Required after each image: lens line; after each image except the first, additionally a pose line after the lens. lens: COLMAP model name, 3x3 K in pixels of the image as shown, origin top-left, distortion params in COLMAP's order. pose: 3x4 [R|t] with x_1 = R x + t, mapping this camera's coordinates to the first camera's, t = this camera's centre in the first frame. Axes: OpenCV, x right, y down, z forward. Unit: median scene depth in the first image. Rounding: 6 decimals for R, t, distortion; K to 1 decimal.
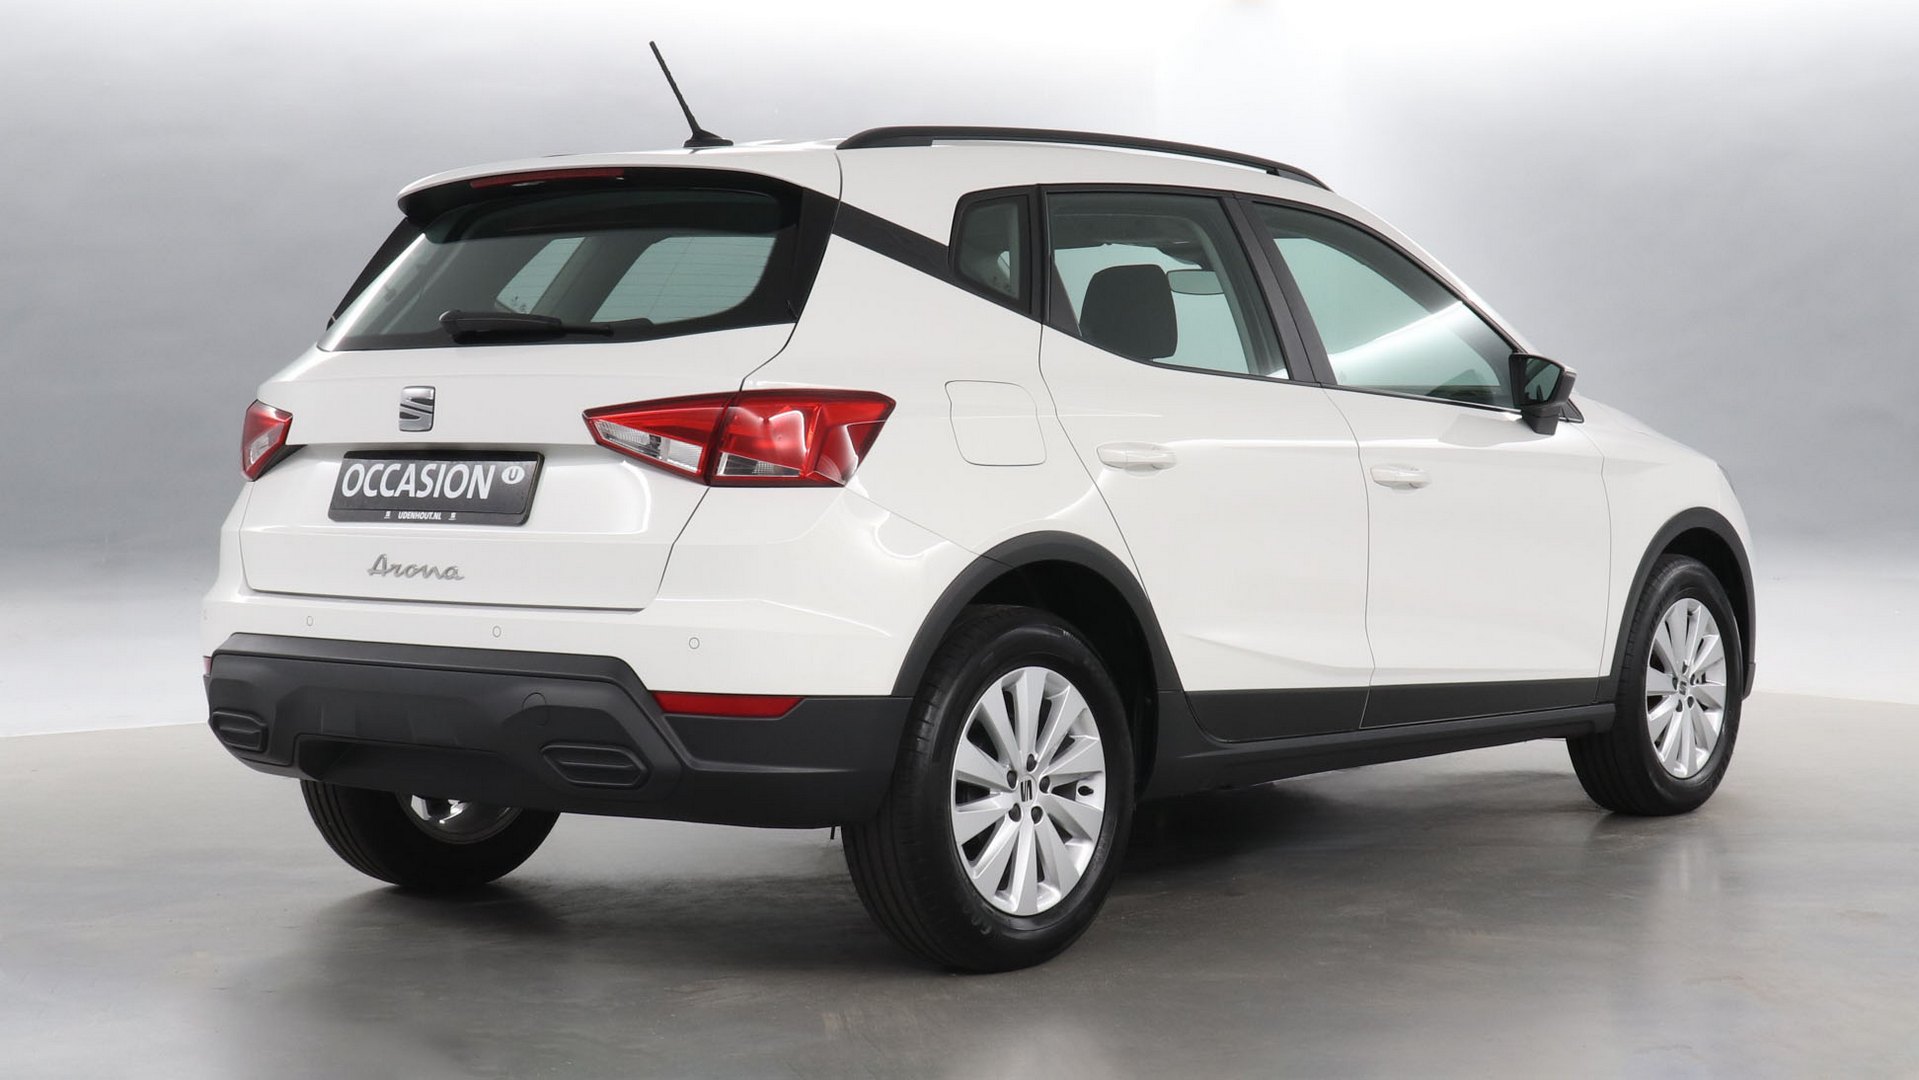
lens RADIAL K [[3023.2, 0, 959.5], [0, 3023.2, 540.0], [0, 0, 1]] dist [0.036352, 0.016937]
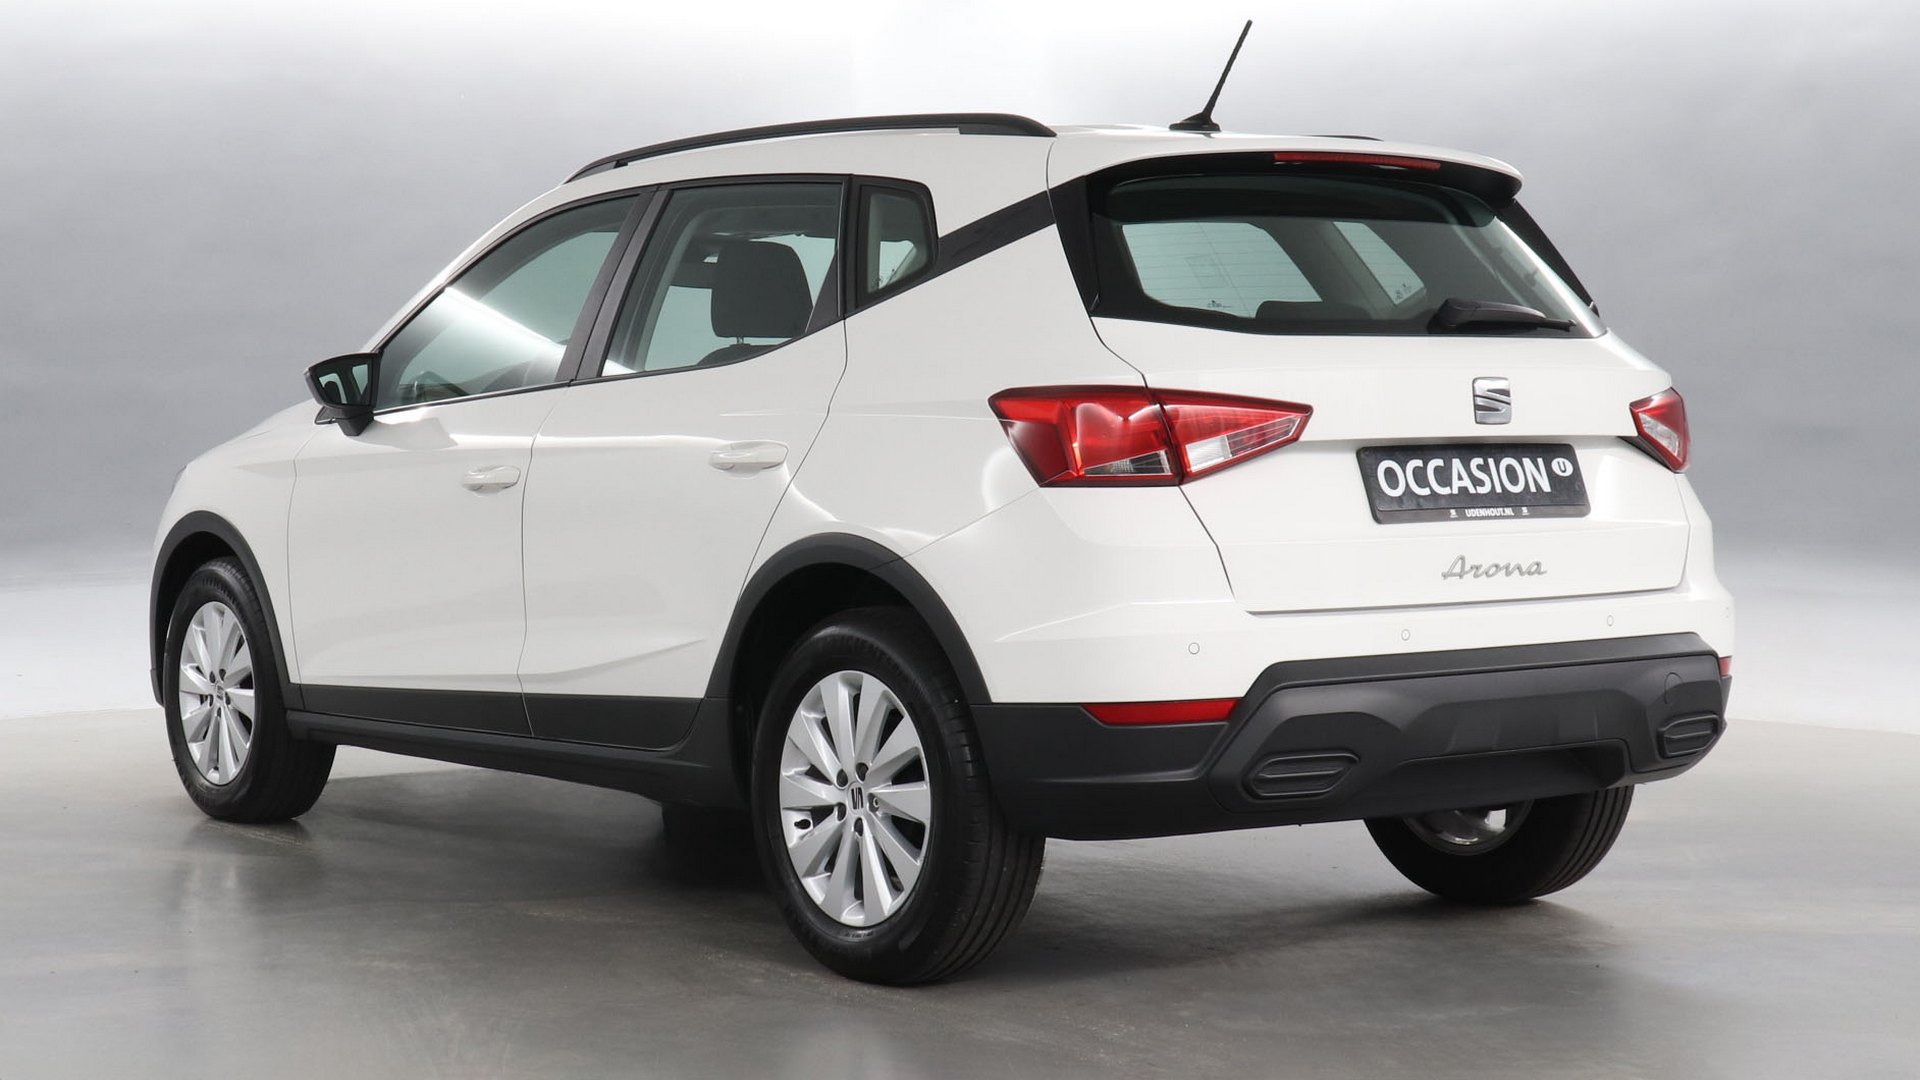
lens RADIAL K [[3024.8, 0, 960.0], [0, 3024.8, 540.0], [0, 0, 1]] dist [0.036352, 0.016937]
pose [[0.212654, -0.030961, 0.976637, -1.147157], [0.042303, 0.998853, 0.022454, -0.027793], [-0.976211, 0.036539, 0.213719, 0.958047]]
